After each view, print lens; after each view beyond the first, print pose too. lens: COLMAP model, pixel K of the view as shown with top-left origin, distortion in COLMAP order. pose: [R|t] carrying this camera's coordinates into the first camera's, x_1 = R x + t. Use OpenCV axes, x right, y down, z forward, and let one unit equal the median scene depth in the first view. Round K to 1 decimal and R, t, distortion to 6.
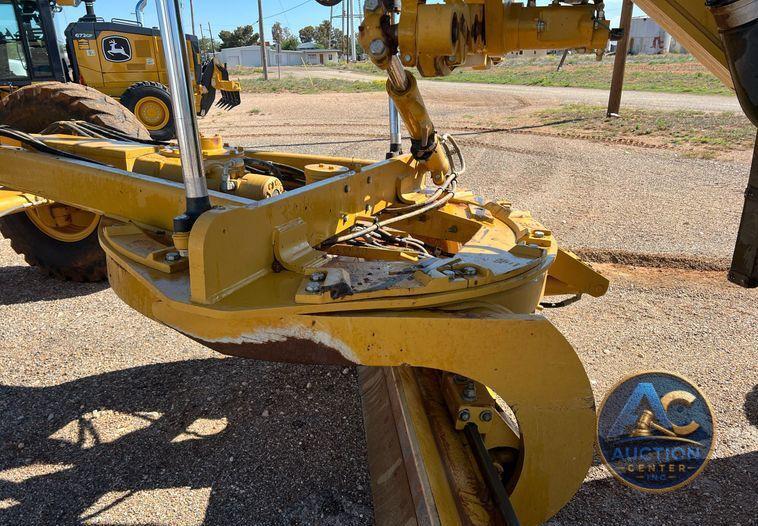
lens RADIAL K [[582.0, 0, 381.2], [0, 582.0, 281.5], [0, 0, 1]] dist [0.012559, 0.004049]
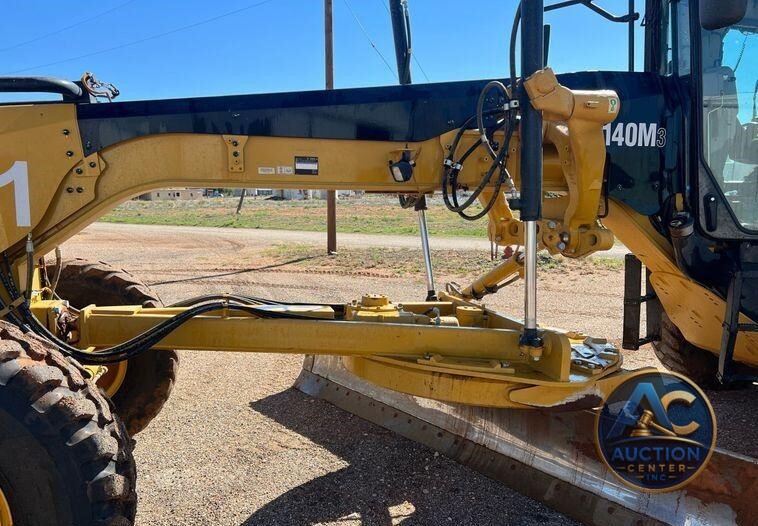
lens RADIAL K [[575.9, 0, 377.0], [0, 575.9, 282.9], [0, 0, 1]] dist [0.069518, -0.089898]
pose [[0.842064, -0.069661, 0.534861, -0.205488], [0.185197, 0.968681, -0.165405, -0.008554], [-0.506587, 0.238336, 0.828592, -0.037669]]
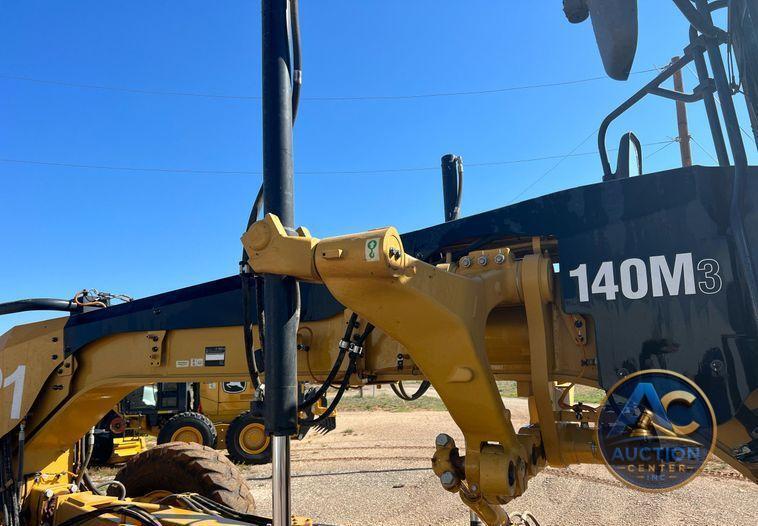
lens RADIAL K [[575.9, 0, 377.0], [0, 575.9, 282.9], [0, 0, 1]] dist [0.069518, -0.089898]
pose [[0.987488, -0.033084, -0.154183, 0.005867], [-0.048166, 0.867738, -0.494683, -0.019796], [0.150156, 0.495920, 0.855287, -0.027604]]
